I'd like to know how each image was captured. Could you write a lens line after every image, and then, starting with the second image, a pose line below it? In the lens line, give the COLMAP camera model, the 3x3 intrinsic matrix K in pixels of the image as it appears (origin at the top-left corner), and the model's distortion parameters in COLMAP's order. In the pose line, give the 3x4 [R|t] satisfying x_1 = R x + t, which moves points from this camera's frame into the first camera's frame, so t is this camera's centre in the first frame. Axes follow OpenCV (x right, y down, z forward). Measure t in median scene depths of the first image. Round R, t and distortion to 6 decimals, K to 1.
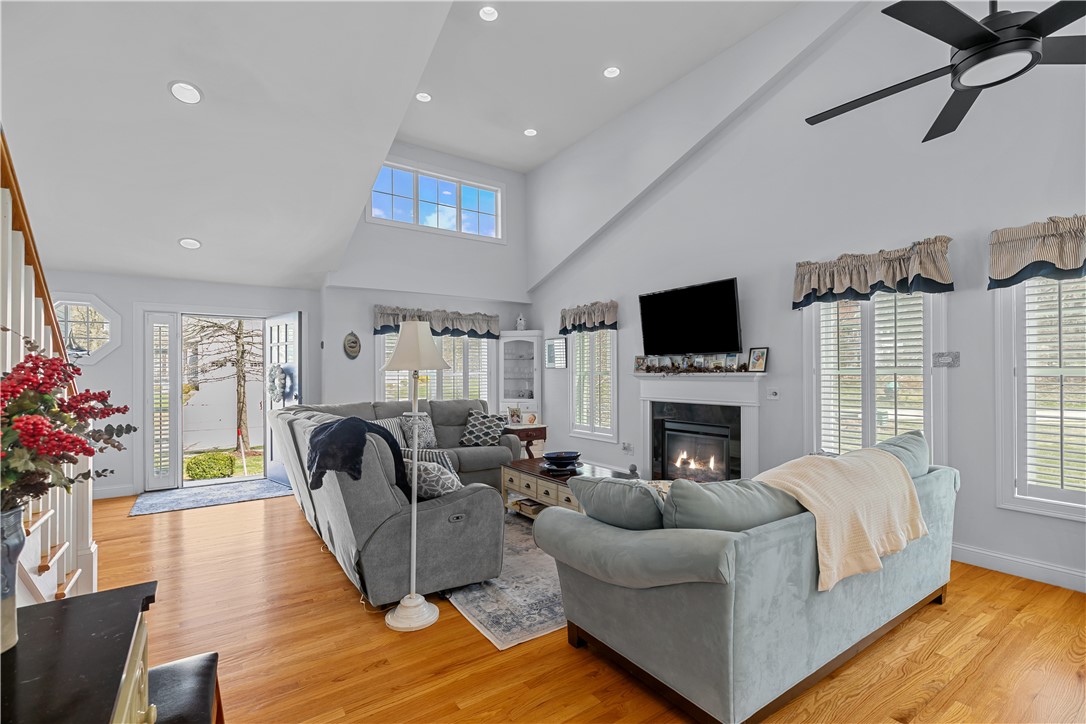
lens RADIAL K [[486.9, 0, 542.6], [0, 486.9, 372.3], [0, 0, 1]] dist [0.006331, -0.000905]
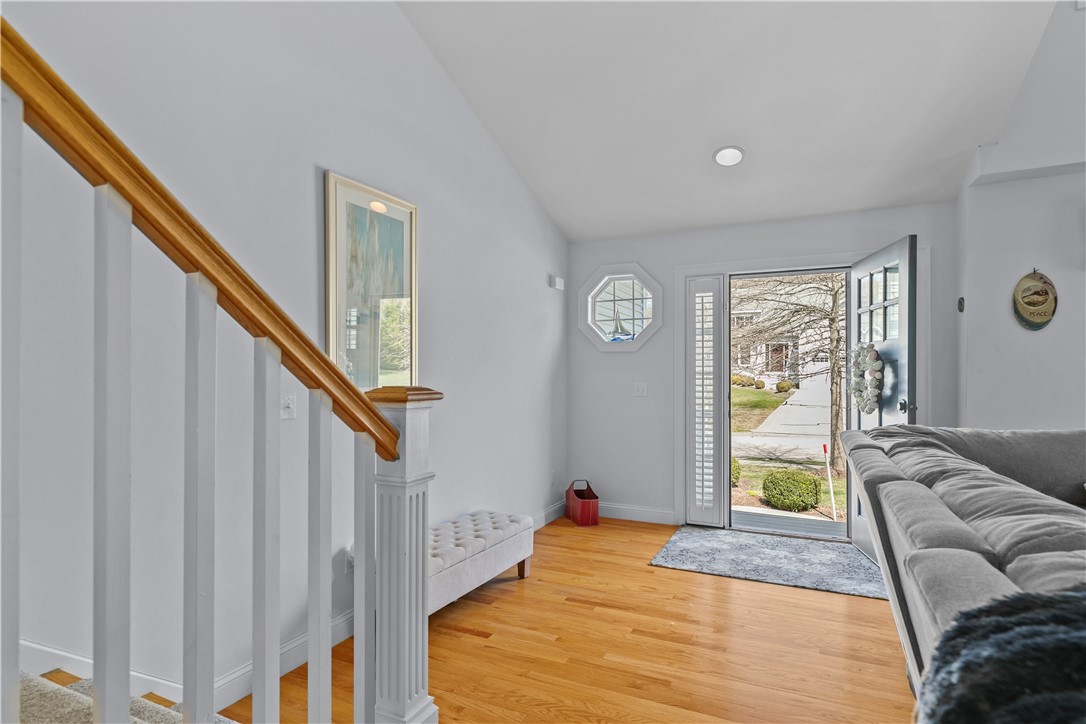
lens RADIAL K [[568.9, 0, 540.3], [0, 568.9, 372.7], [0, 0, 1]] dist [0.001851, -0.000026]
pose [[0.497325, 0.005454, -0.867547, -0.170143], [-0.001066, 0.999983, 0.005675, 0.012077], [0.867564, -0.001897, 0.497322, 0.357436]]
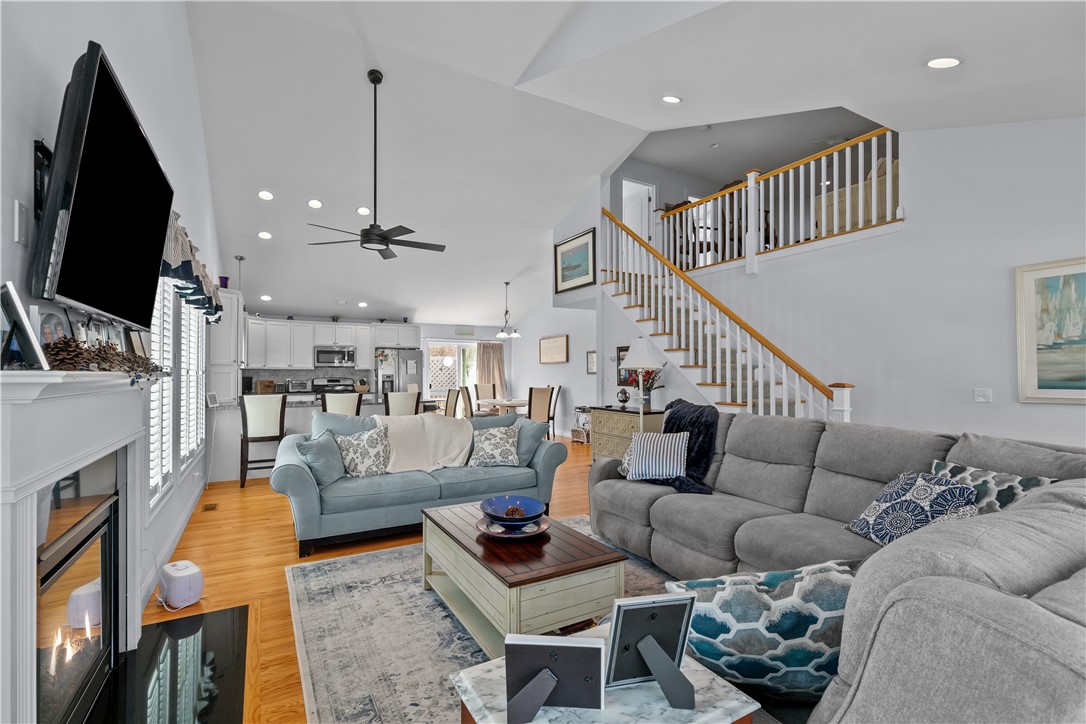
lens RADIAL K [[486.9, 0, 541.1], [0, 486.9, 364.7], [0, 0, 1]] dist [0.006331, -0.000905]
pose [[-0.996152, 0.007272, 0.087345, -0.031089], [0.005778, 0.999833, -0.017342, 0.002490], [-0.087456, -0.016770, -0.996027, 1.160234]]
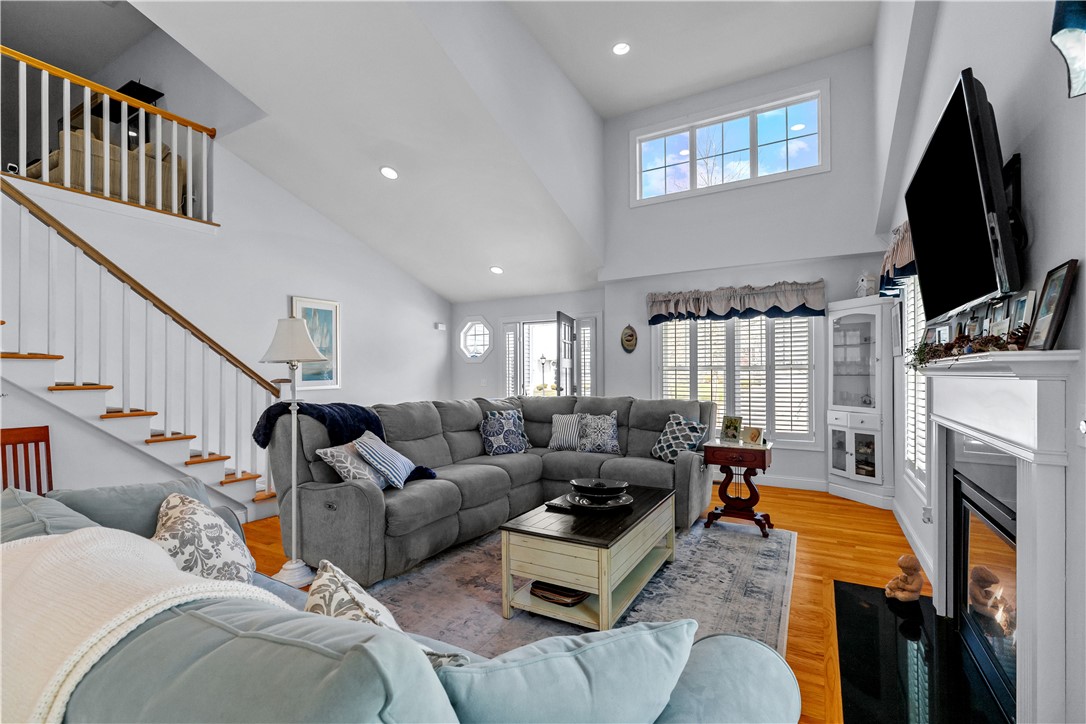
lens RADIAL K [[486.9, 0, 540.1], [0, 486.9, 371.7], [0, 0, 1]] dist [0.006331, -0.000905]
pose [[0.426659, 0.000382, -0.904412, 0.450796], [0.004175, 0.999988, 0.002392, 0.007890], [0.904403, -0.004796, 0.426653, 0.464630]]
